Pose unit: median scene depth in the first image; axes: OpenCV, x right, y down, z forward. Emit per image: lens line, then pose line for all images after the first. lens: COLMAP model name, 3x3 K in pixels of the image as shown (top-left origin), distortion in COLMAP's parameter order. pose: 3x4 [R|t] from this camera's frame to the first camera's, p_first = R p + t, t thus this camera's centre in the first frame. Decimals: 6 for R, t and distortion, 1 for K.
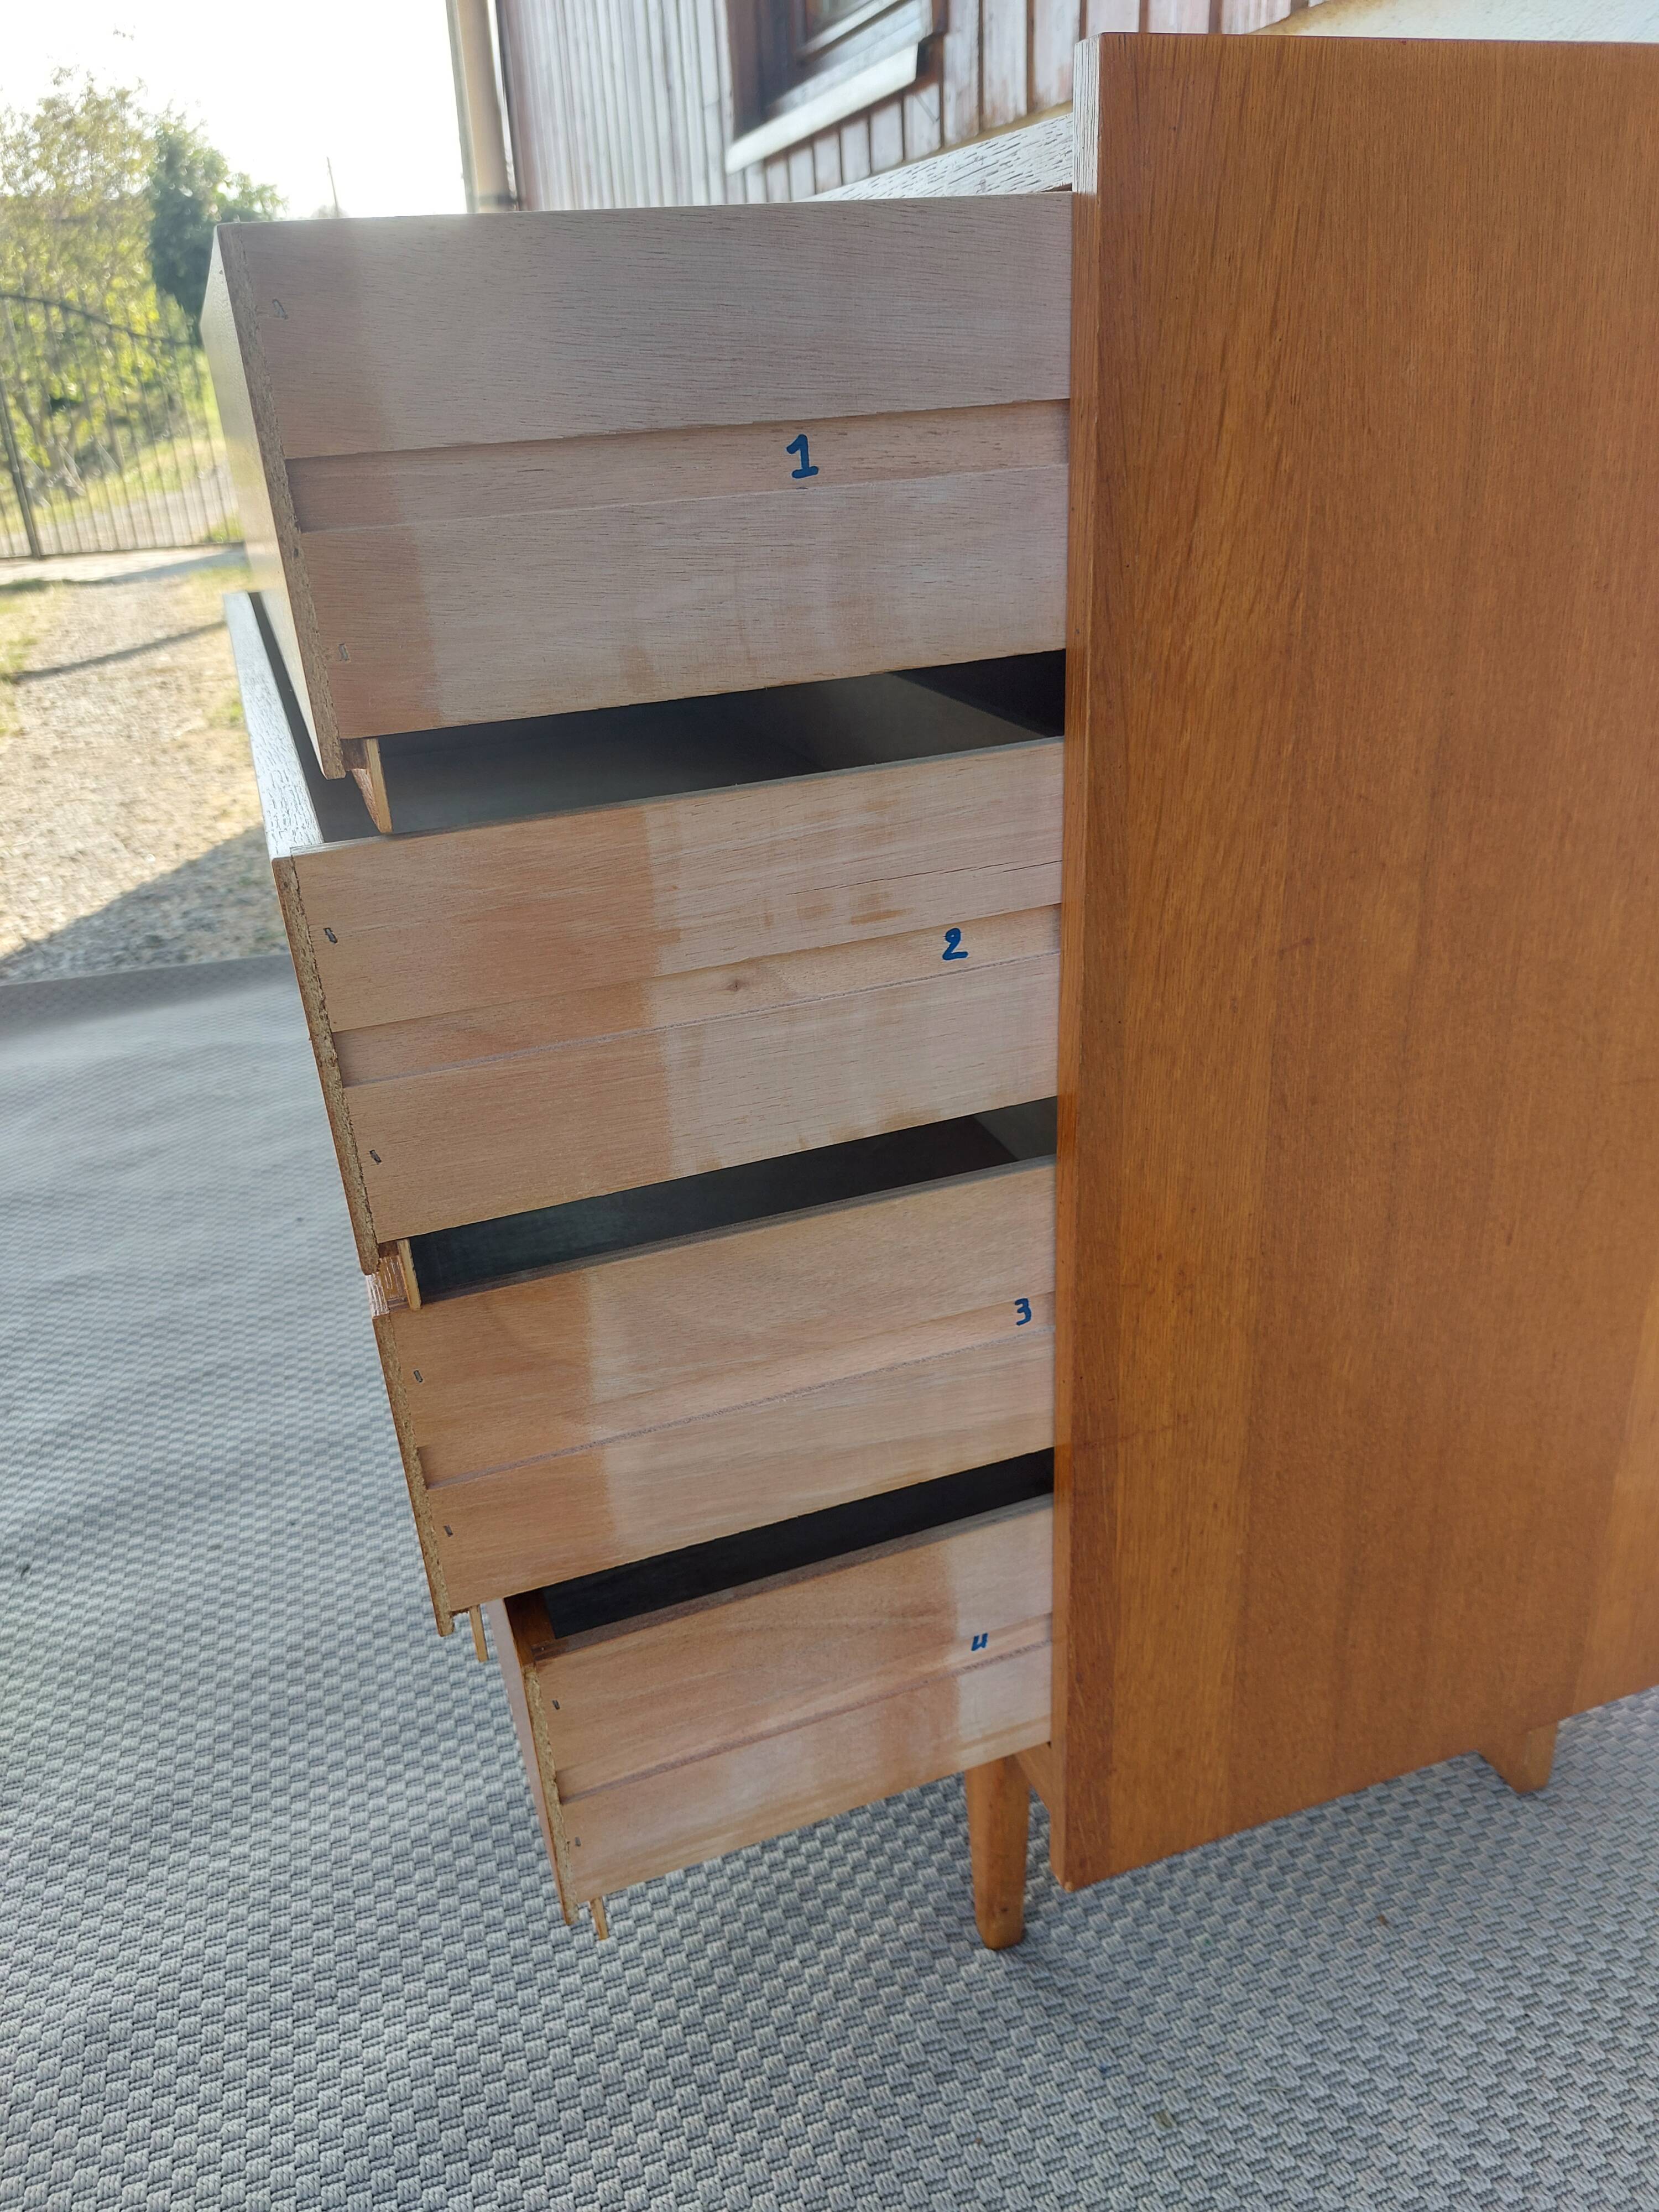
lens RADIAL K [[1613.3, 0, 832.8], [0, 1613.3, 1097.6], [0, 0, 1]] dist [0.015214, -0.005131]
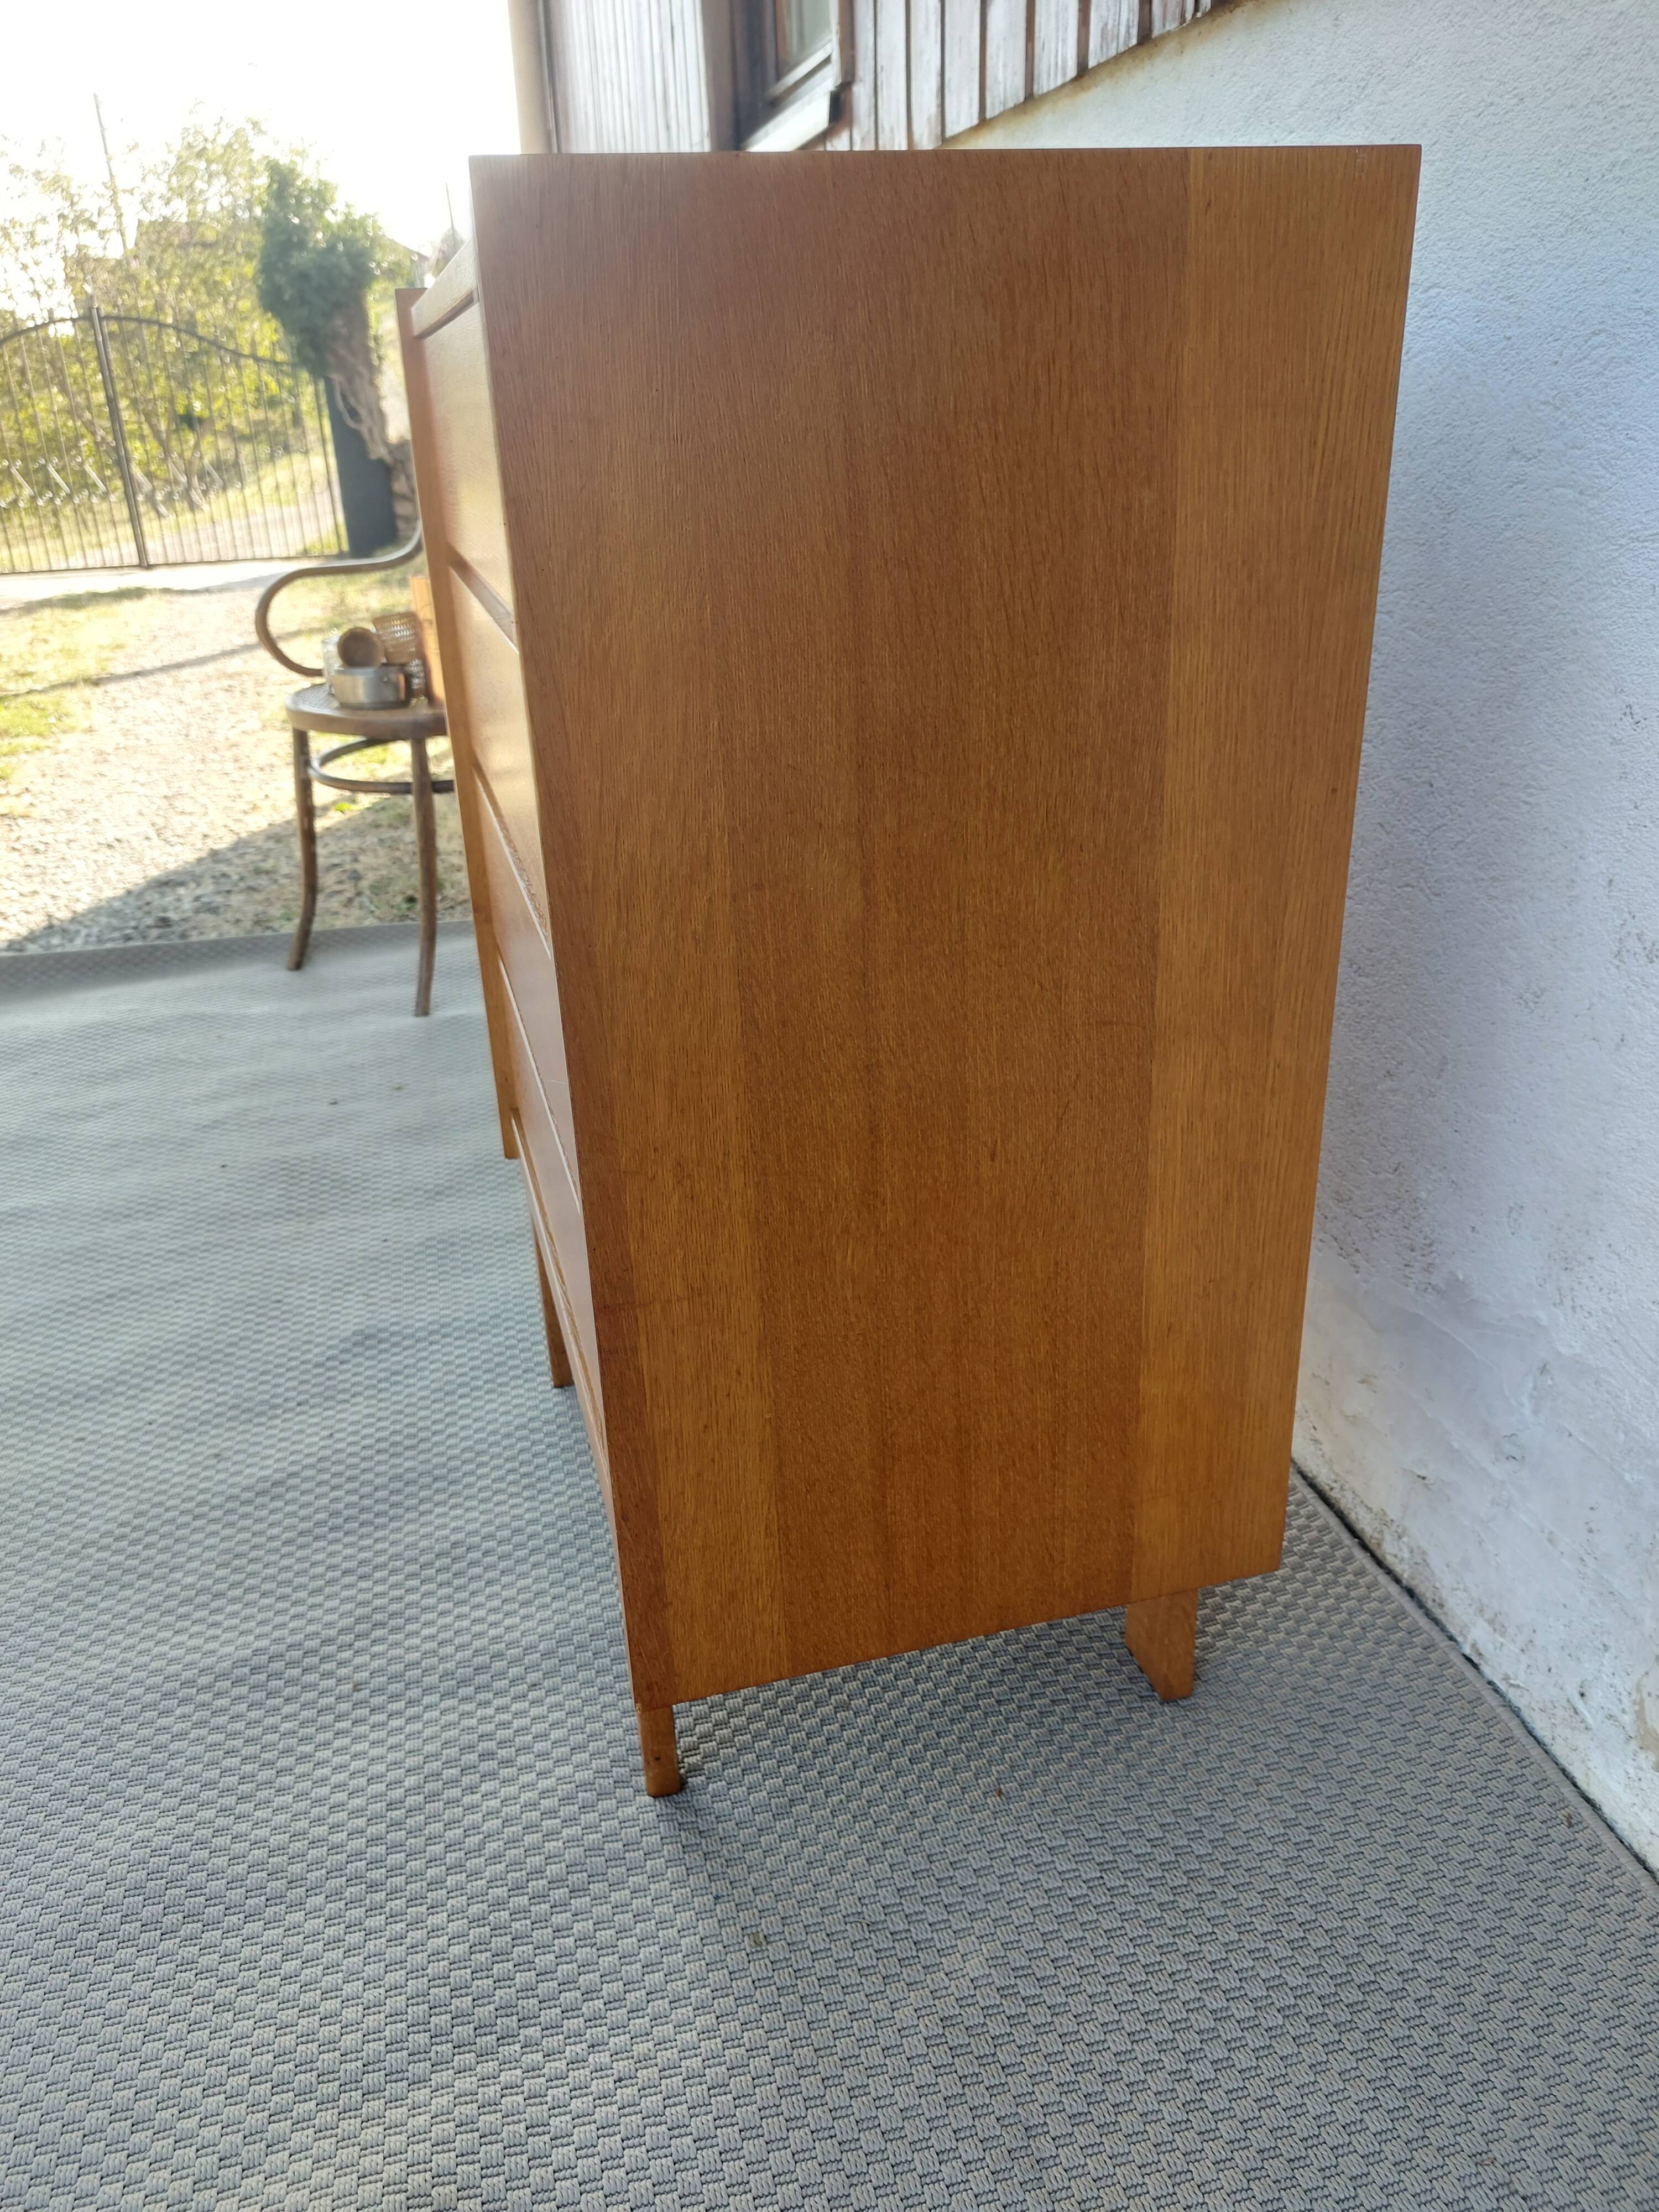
lens RADIAL K [[1614.0, 0, 829.5], [0, 1614.0, 1106.0], [0, 0, 1]] dist [0.069801, -0.086769]
pose [[0.996749, 0.037009, -0.071562, 0.104354], [-0.037686, 0.999257, -0.008123, 0.017890], [0.071208, 0.010794, 0.997403, -0.047997]]
